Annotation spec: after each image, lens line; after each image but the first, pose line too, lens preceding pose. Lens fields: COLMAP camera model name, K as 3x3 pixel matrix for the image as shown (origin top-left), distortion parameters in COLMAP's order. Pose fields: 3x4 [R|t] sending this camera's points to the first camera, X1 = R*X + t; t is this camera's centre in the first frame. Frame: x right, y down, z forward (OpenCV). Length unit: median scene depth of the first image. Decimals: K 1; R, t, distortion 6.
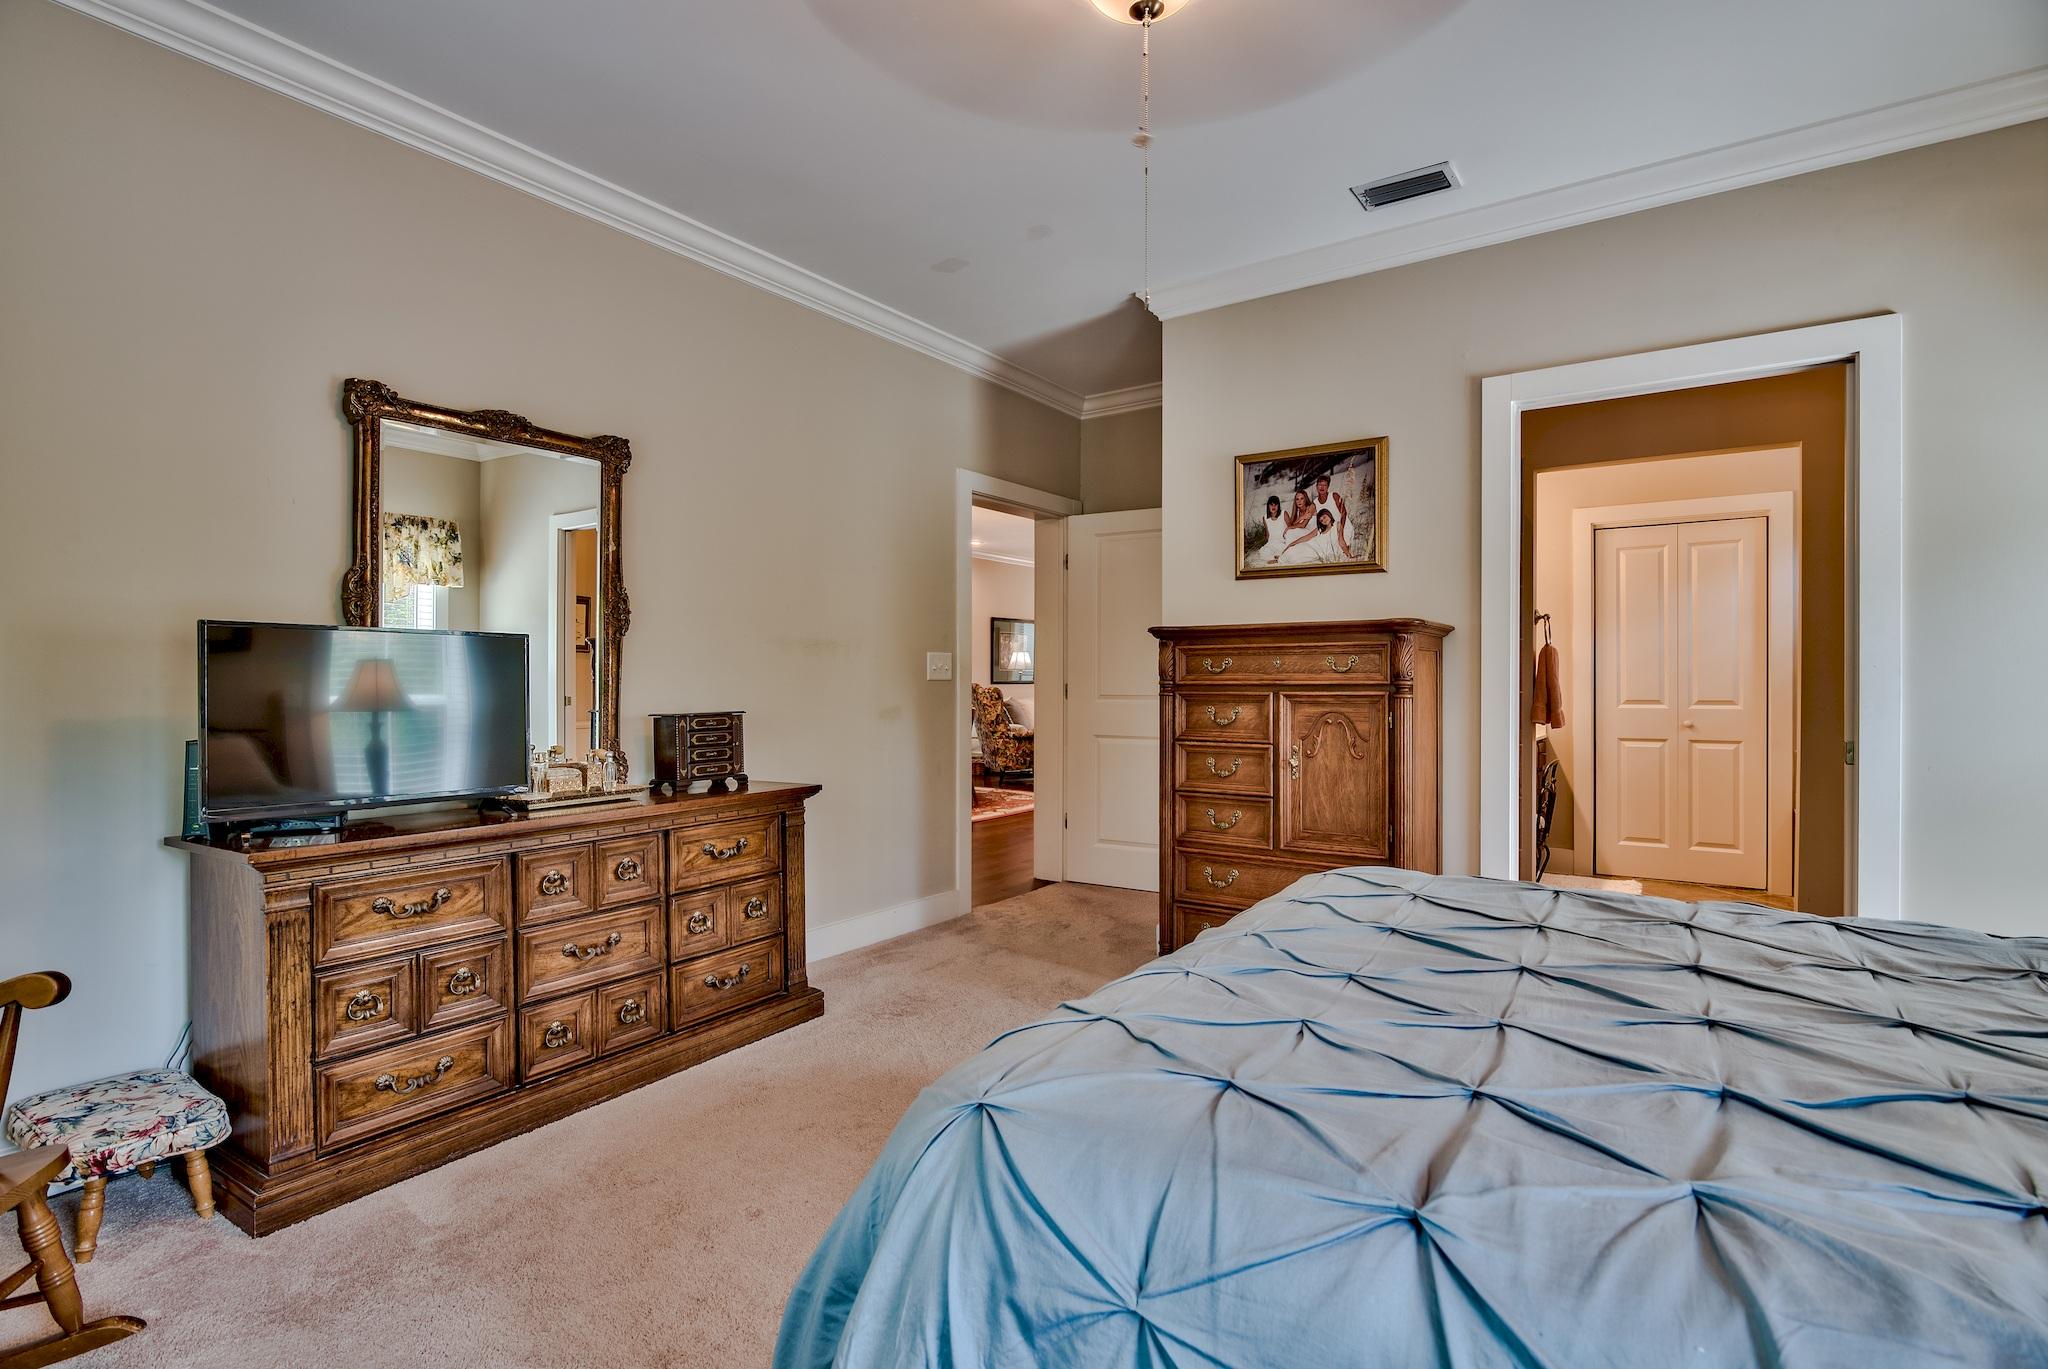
lens RADIAL K [[1013.2, 0, 1003.0], [0, 1013.2, 691.9], [0, 0, 1]] dist [-0.000857, -0.000650]
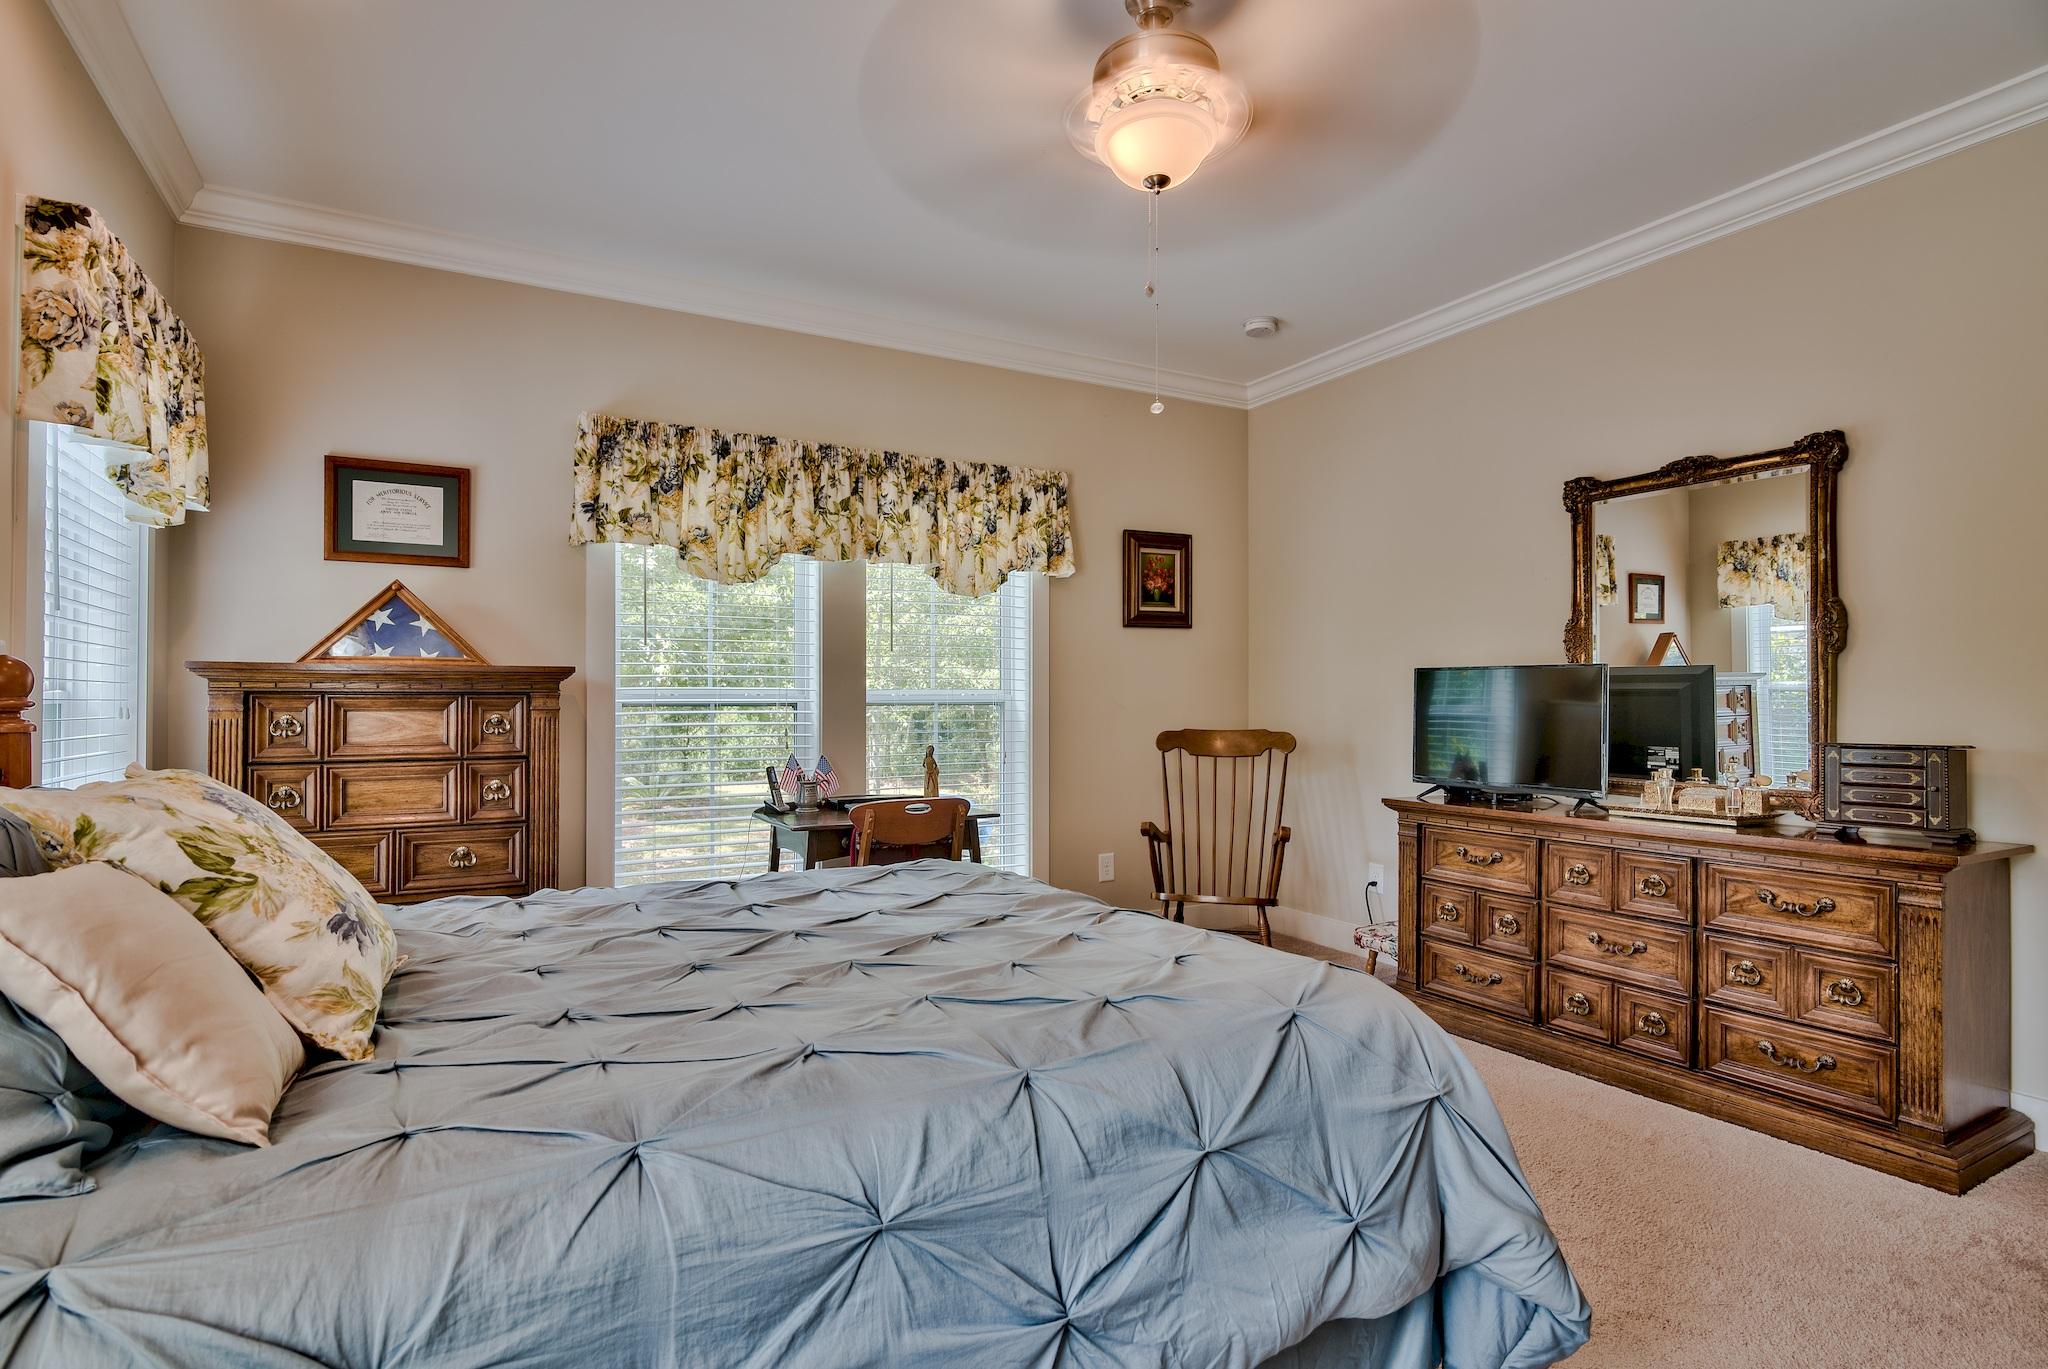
lens RADIAL K [[1019.9, 0, 1017.0], [0, 1019.9, 653.2], [0, 0, 1]] dist [-0.003582, -0.000540]
pose [[-0.433004, -0.039341, -0.900533, 0.907945], [-0.010161, 0.999197, -0.038766, -0.016288], [0.901335, -0.007636, -0.433056, 0.911619]]
